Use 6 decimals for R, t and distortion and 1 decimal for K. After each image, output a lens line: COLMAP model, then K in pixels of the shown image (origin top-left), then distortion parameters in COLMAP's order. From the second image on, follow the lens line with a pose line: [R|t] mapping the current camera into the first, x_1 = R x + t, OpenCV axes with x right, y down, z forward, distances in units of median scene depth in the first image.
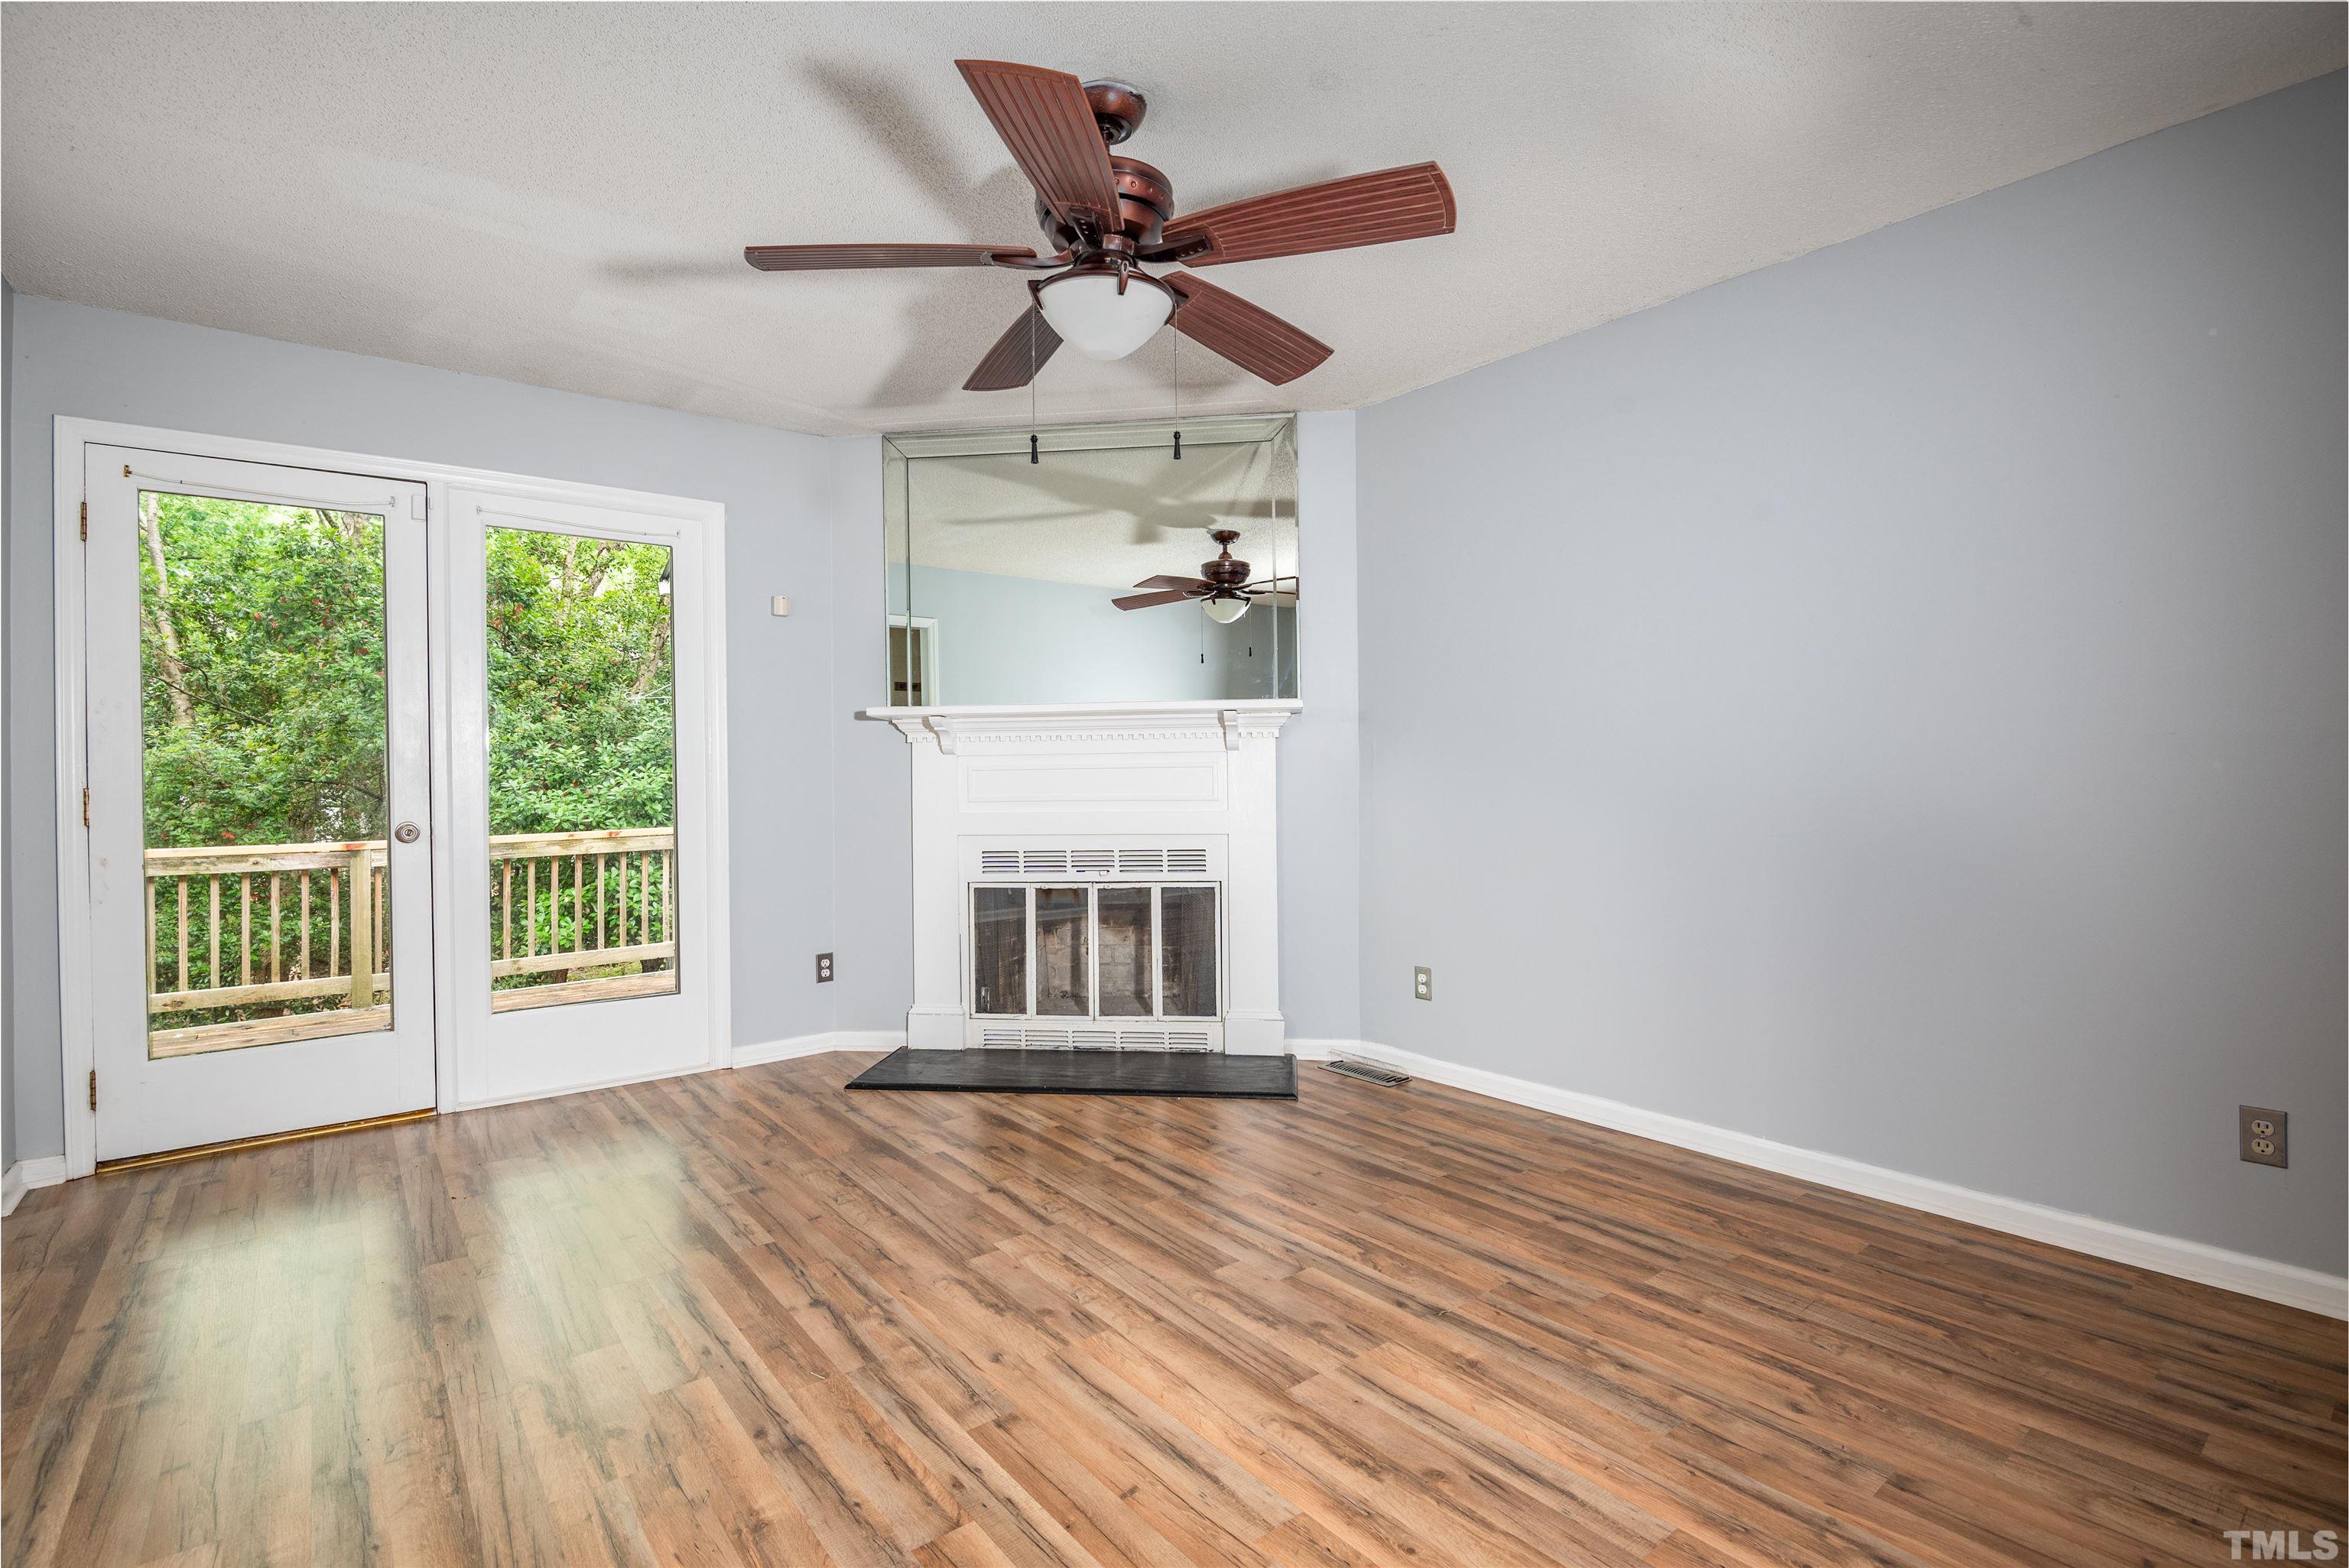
lens RADIAL K [[976.6, 0, 1146.6], [0, 976.6, 767.1], [0, 0, 1]] dist [-0.008840, -0.000891]
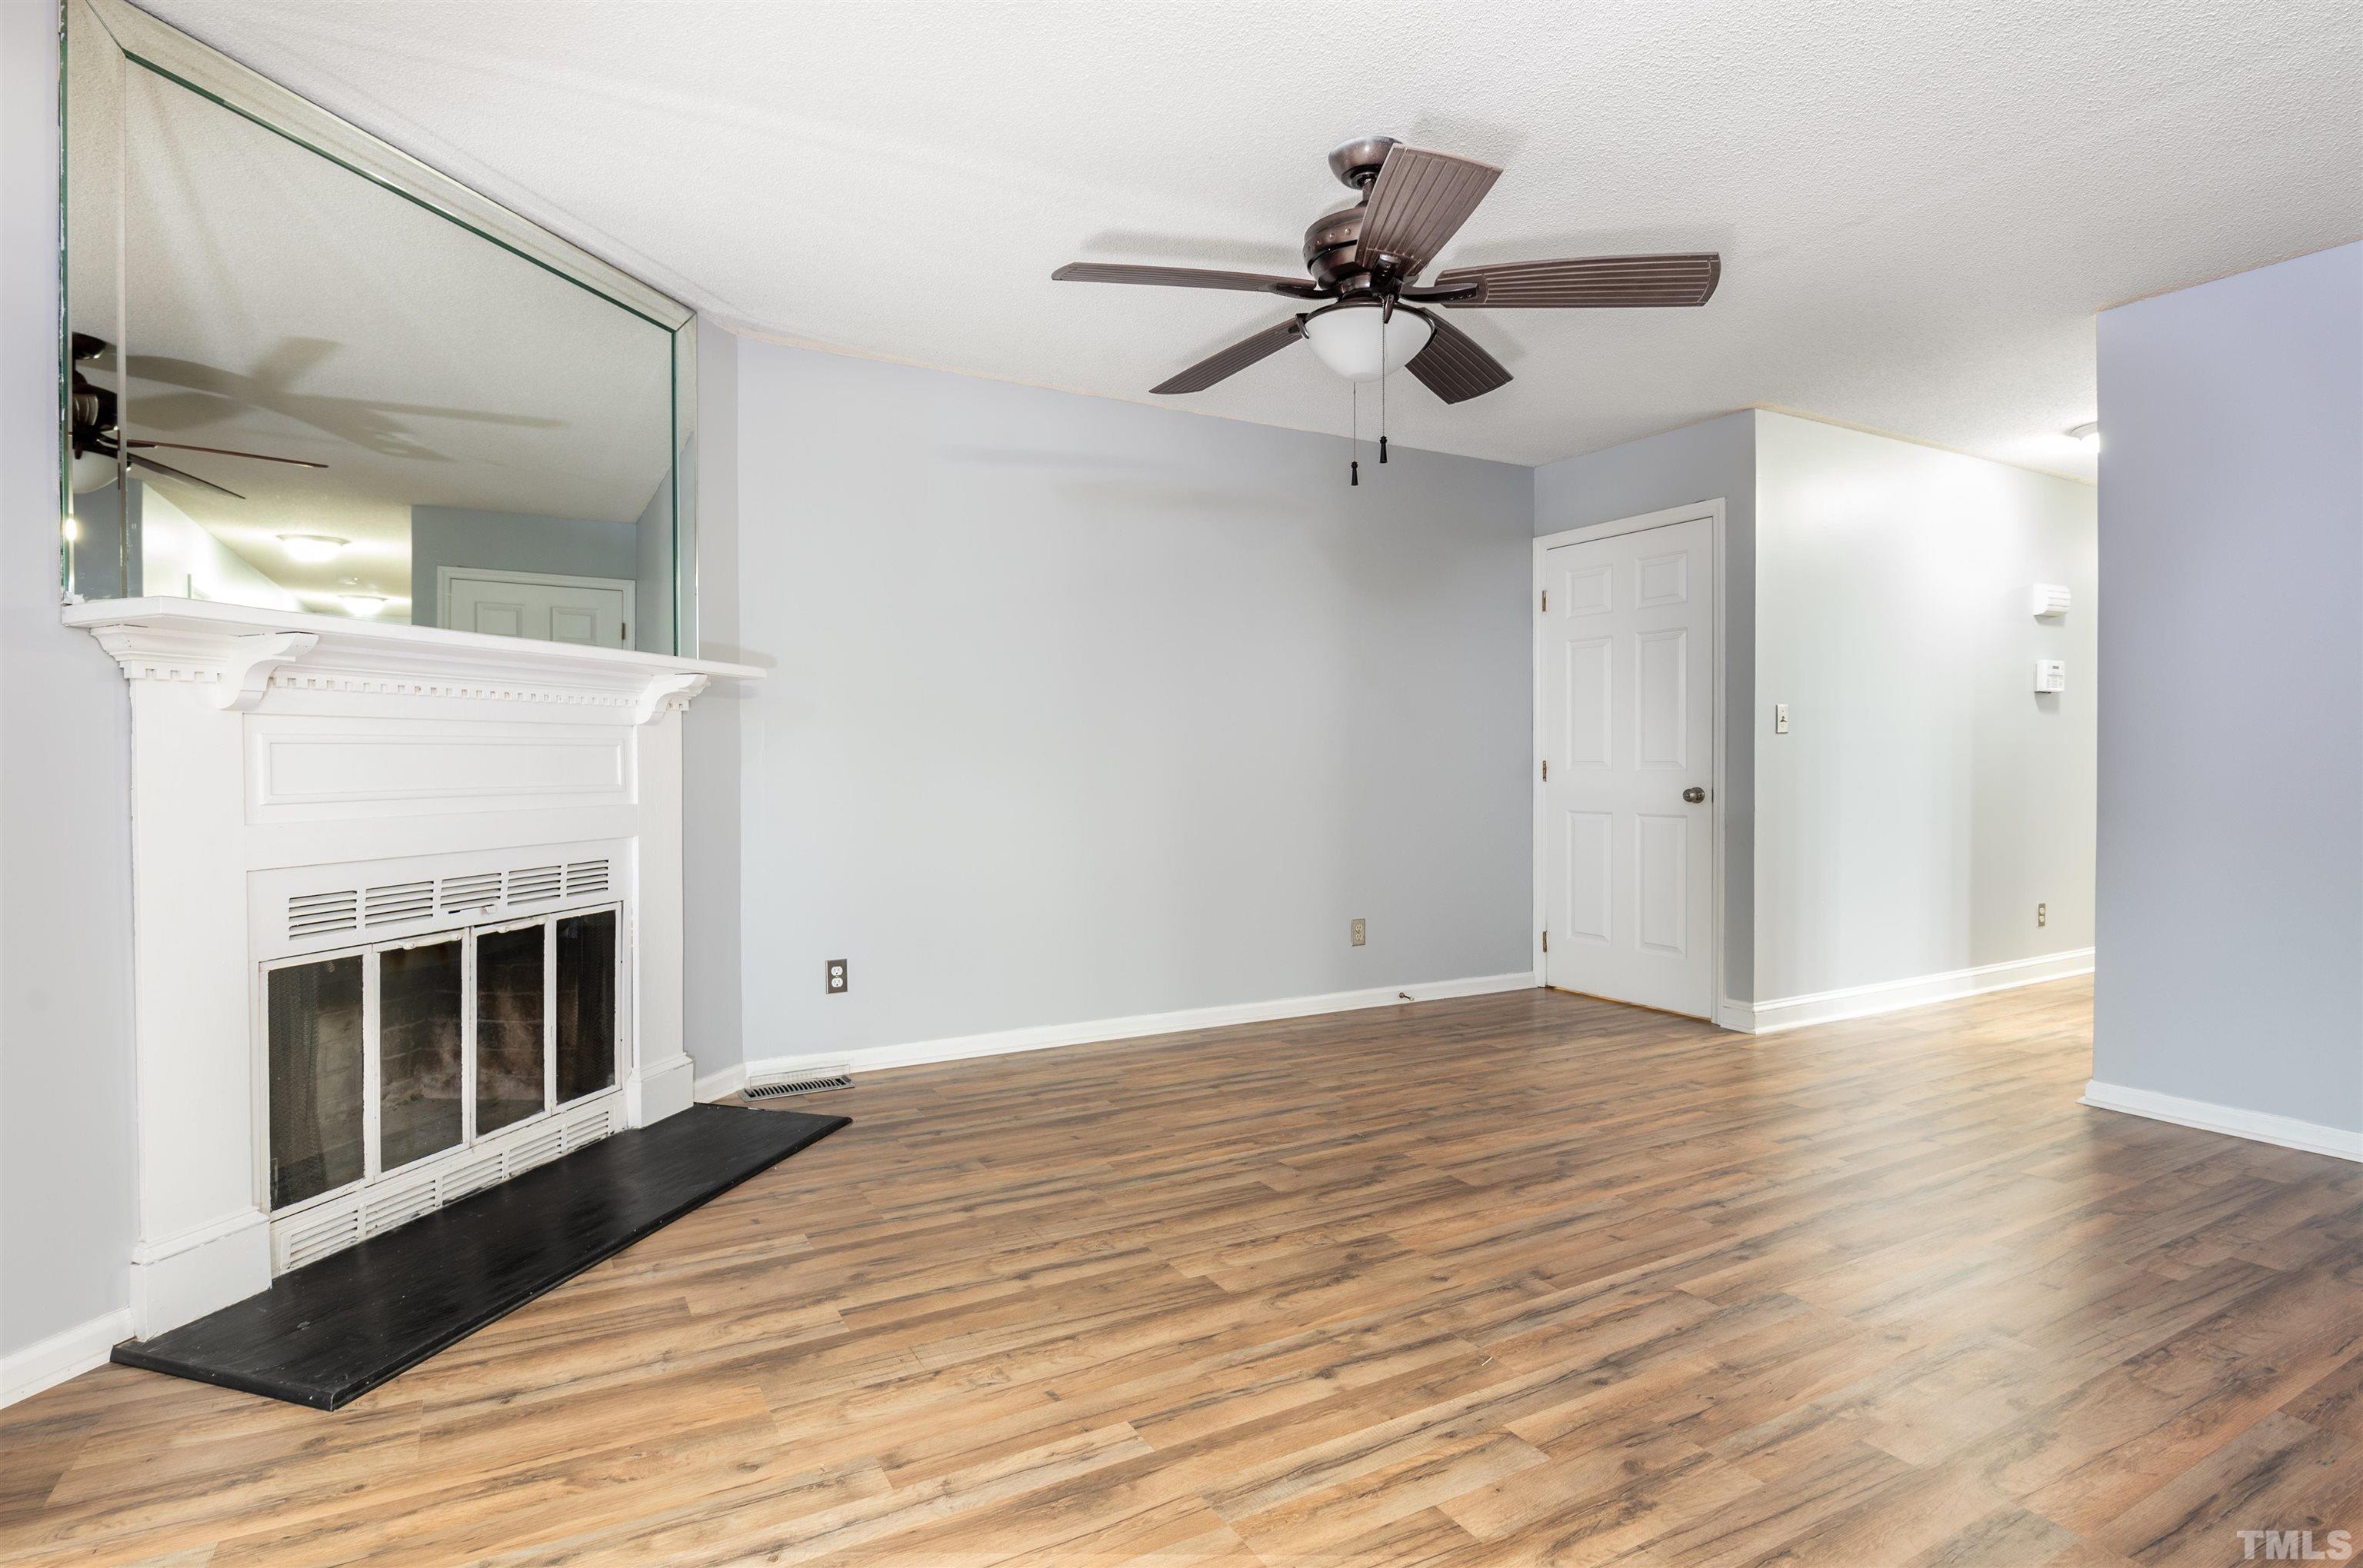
lens RADIAL K [[1117.6, 0, 979.6], [0, 1117.6, 769.0], [0, 0, 1]] dist [-0.009441, -0.002419]
pose [[0.294848, 0.002645, 0.955541, -0.868895], [-0.008470, 0.999964, -0.000154, 0.019073], [-0.955507, -0.008047, 0.294859, 0.647804]]
